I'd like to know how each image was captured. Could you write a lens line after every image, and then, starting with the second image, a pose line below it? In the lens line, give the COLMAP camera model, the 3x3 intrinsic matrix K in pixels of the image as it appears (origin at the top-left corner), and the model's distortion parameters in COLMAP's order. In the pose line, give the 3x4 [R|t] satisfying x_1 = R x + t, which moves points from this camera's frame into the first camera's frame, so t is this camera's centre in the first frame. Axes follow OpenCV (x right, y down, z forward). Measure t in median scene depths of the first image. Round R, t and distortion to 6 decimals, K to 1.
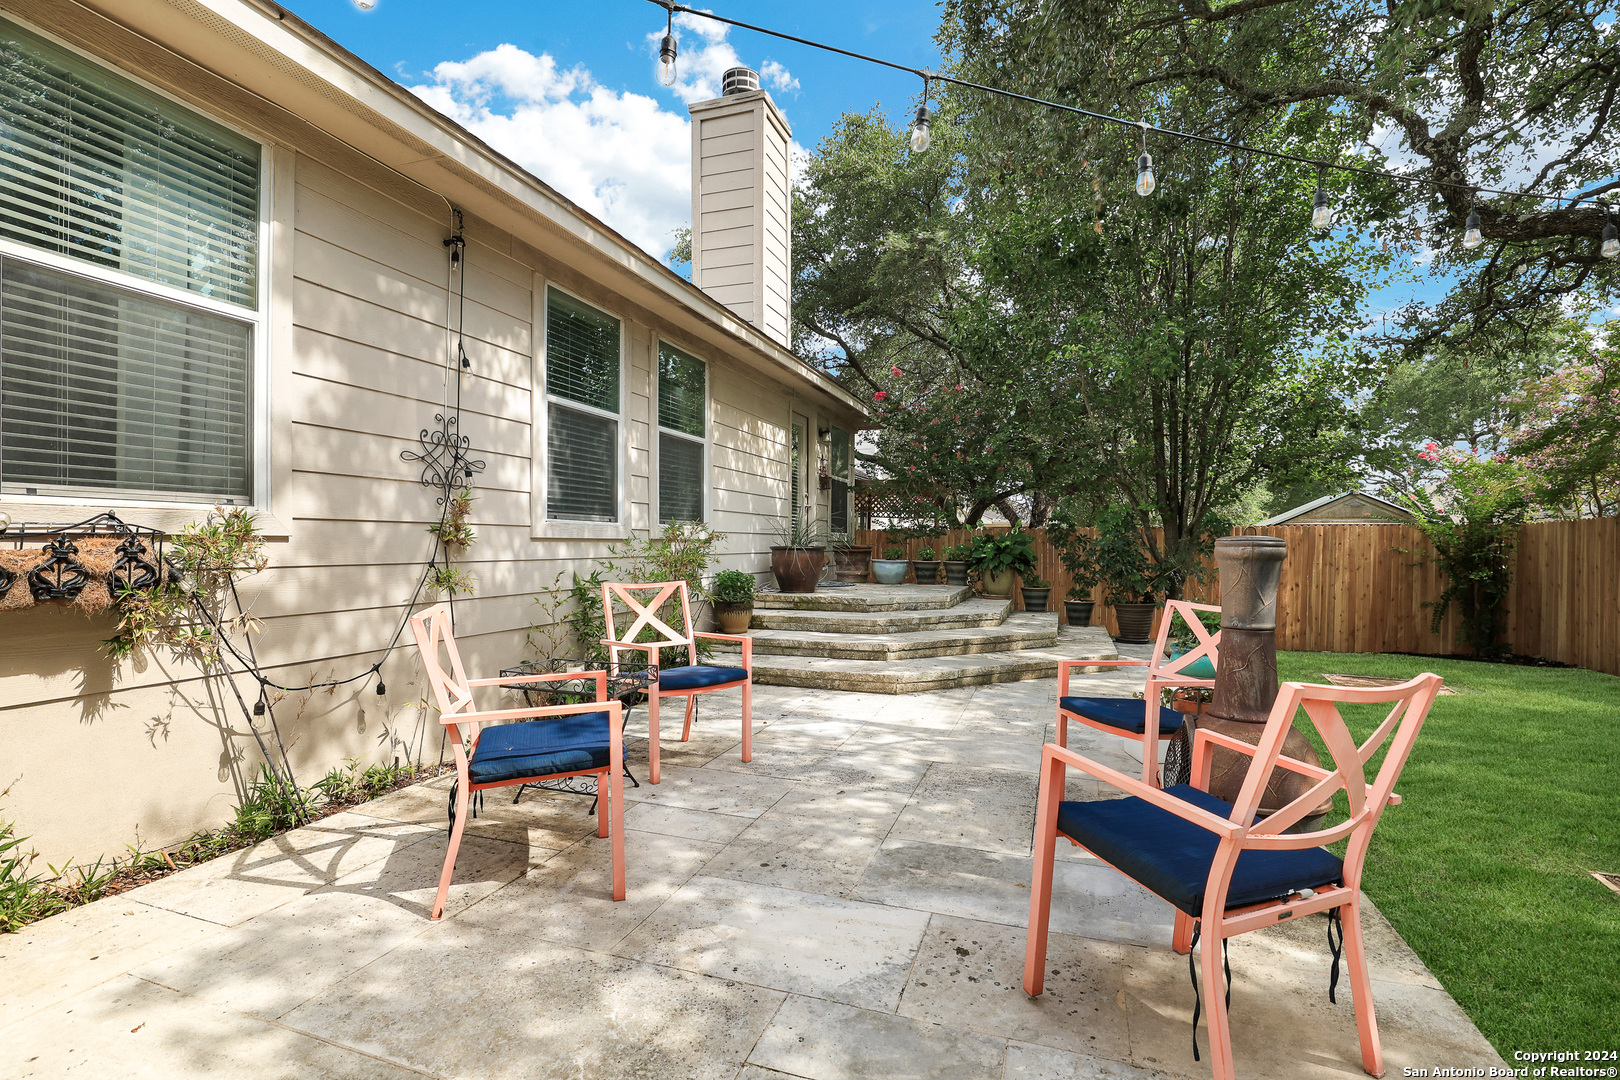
lens RADIAL K [[769.0, 0, 804.2], [0, 769.0, 545.6], [0, 0, 1]] dist [-0.002618, -0.000050]
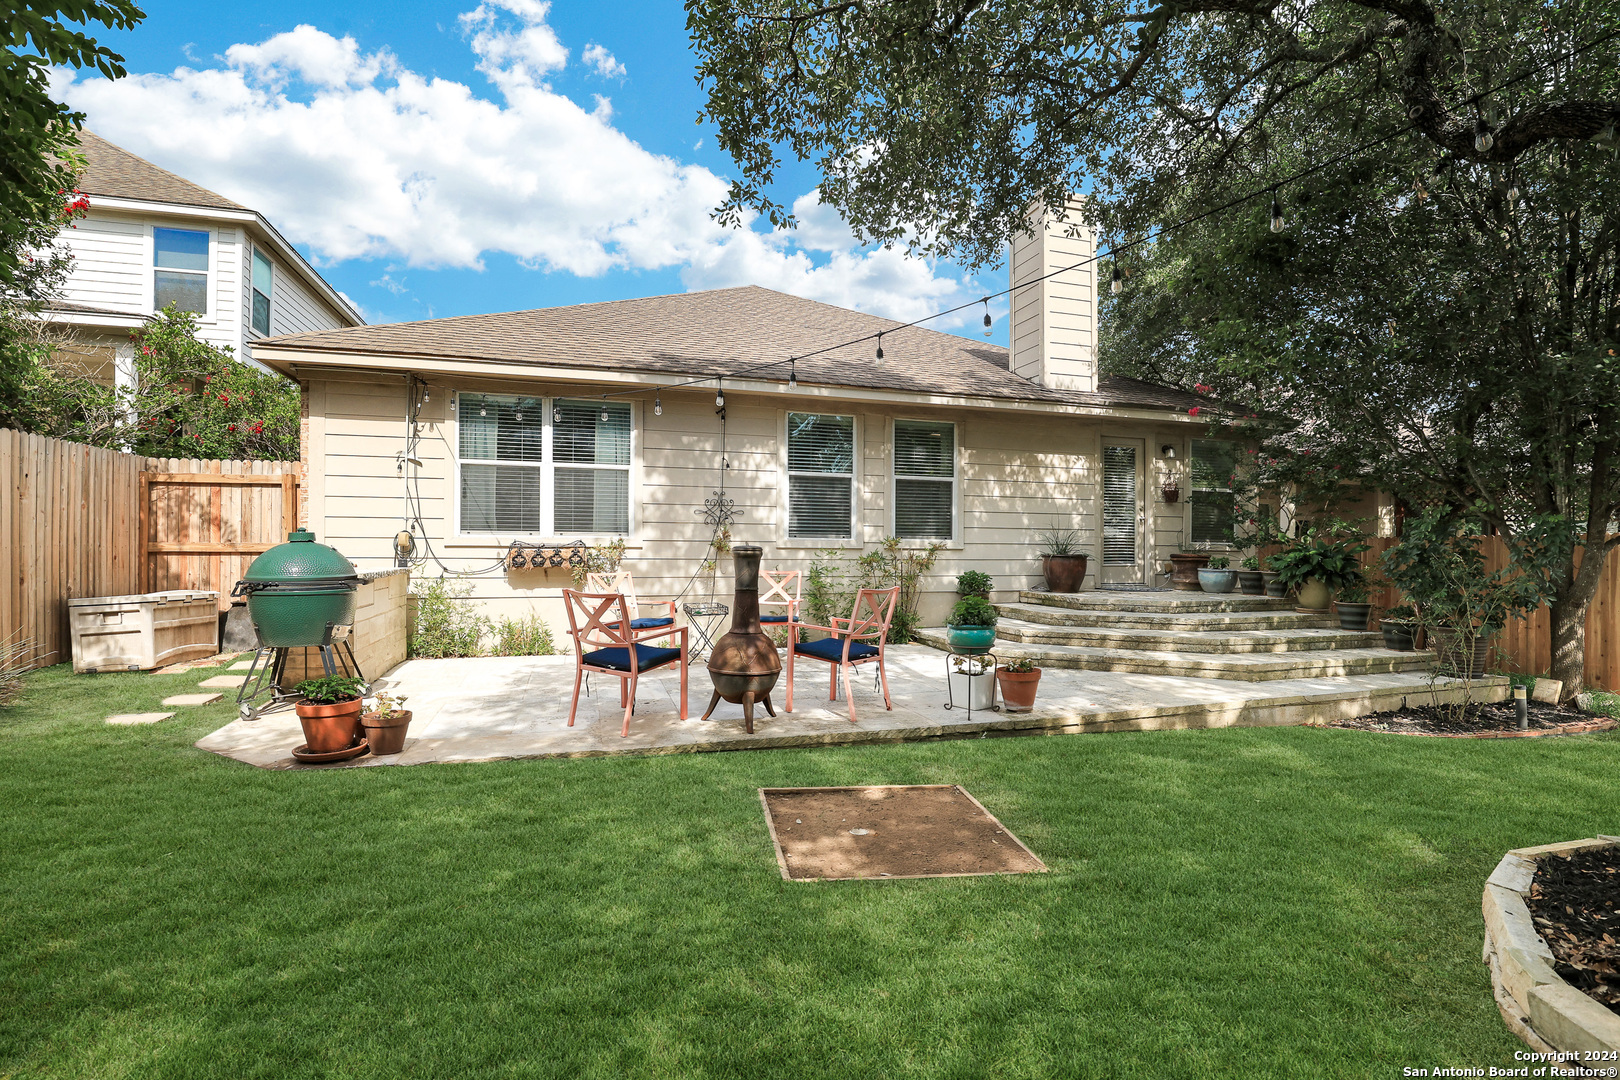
lens RADIAL K [[769.0, 0, 809.0], [0, 769.0, 544.4], [0, 0, 1]] dist [-0.002618, -0.000050]
pose [[0.584462, -0.004729, -0.811407, 1.314483], [-0.006744, 0.999920, -0.010686, 0.002041], [0.811393, 0.011718, 0.584383, -0.054465]]
